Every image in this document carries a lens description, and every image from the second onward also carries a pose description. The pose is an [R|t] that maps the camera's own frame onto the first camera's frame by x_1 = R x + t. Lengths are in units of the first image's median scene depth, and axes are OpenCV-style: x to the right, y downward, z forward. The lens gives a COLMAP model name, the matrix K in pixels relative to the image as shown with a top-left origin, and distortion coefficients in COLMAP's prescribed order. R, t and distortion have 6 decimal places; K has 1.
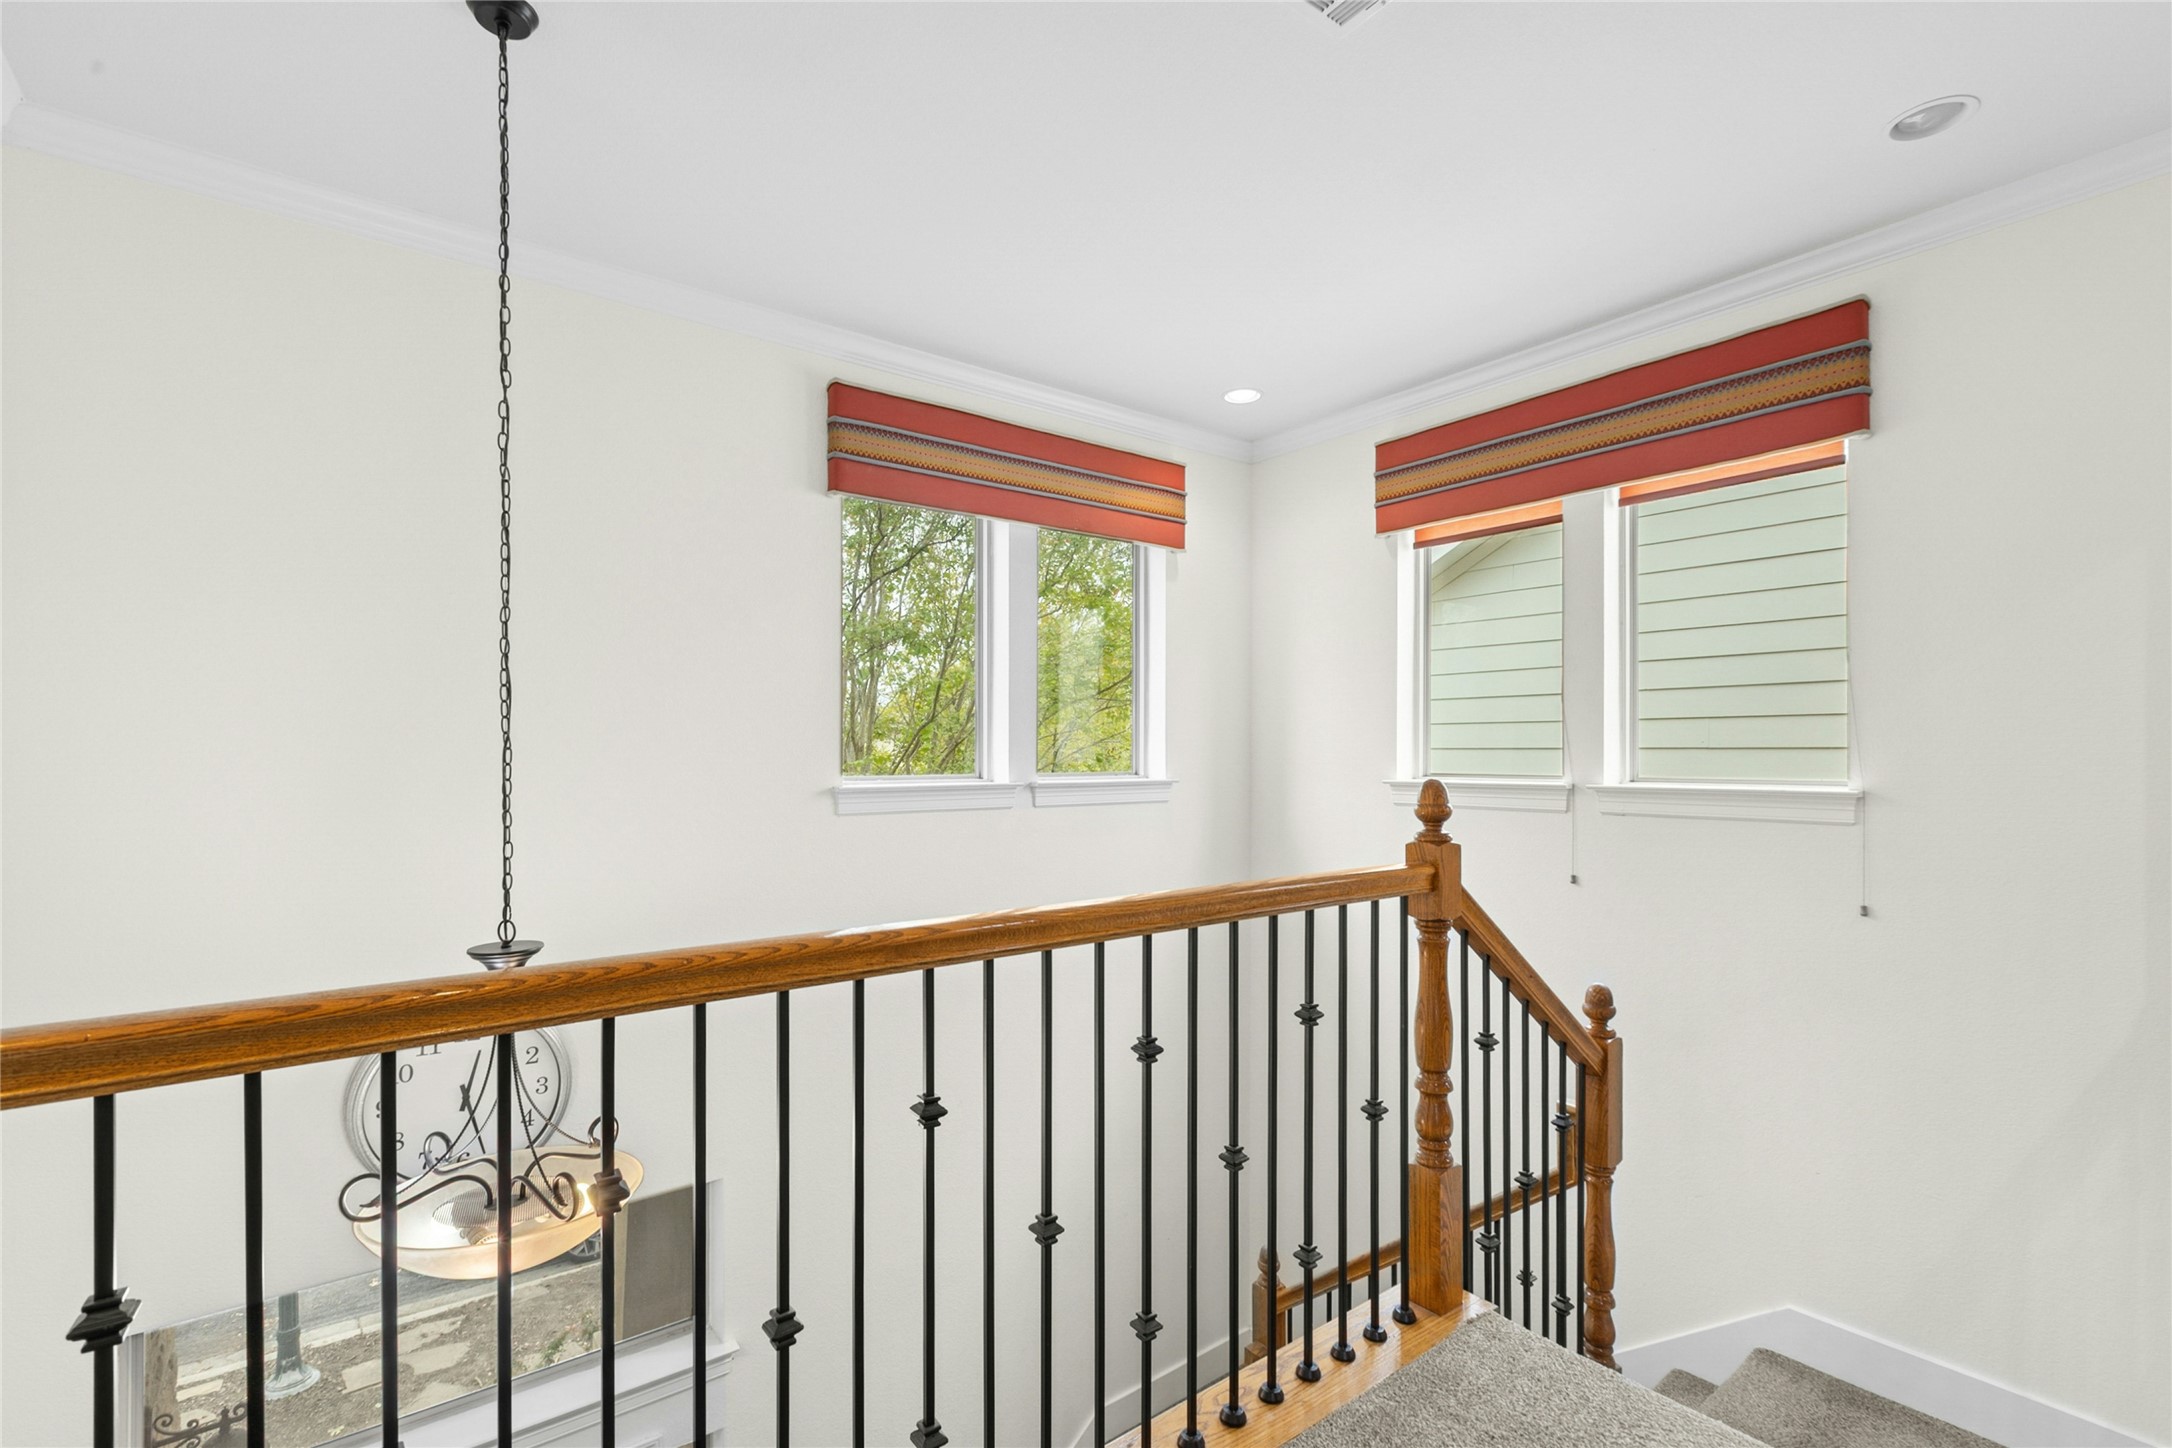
lens RADIAL K [[957.4, 0, 1045.7], [0, 957.4, 749.2], [0, 0, 1]] dist [0.001650, 0.000299]
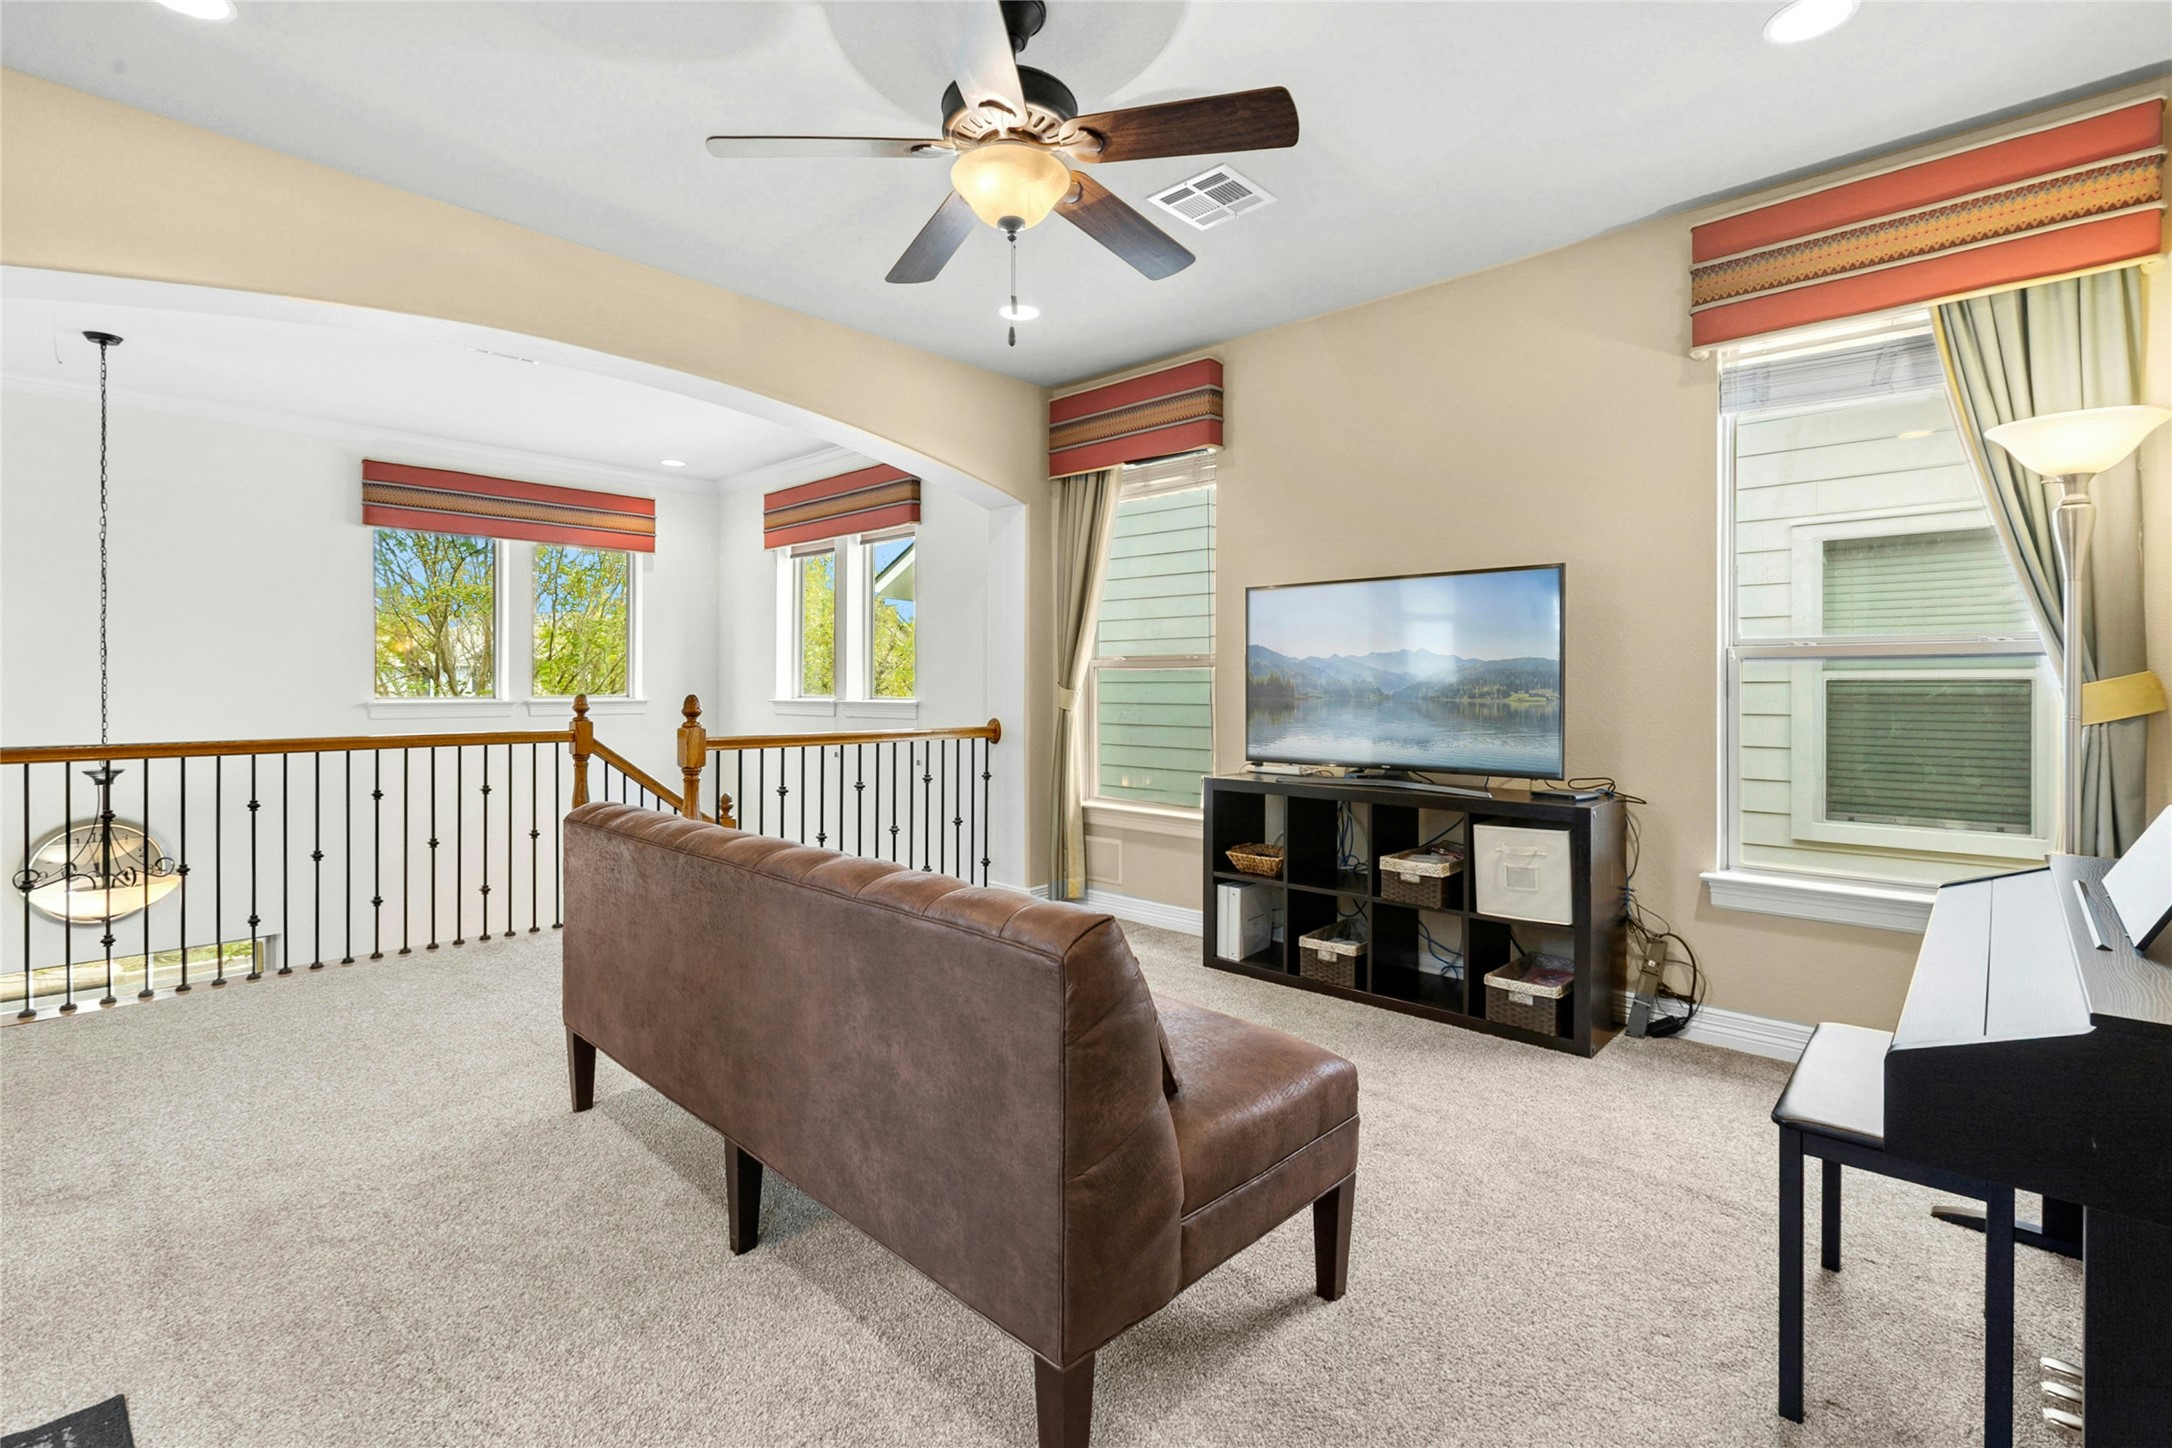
lens RADIAL K [[992.4, 0, 1082.1], [0, 992.4, 682.0], [0, 0, 1]] dist [0.000879, -0.000241]
pose [[0.984268, 0.001670, 0.176675, 0.673581], [-0.001344, 0.999997, -0.001960, 0.005441], [-0.176677, 0.001692, 0.984267, -0.885221]]
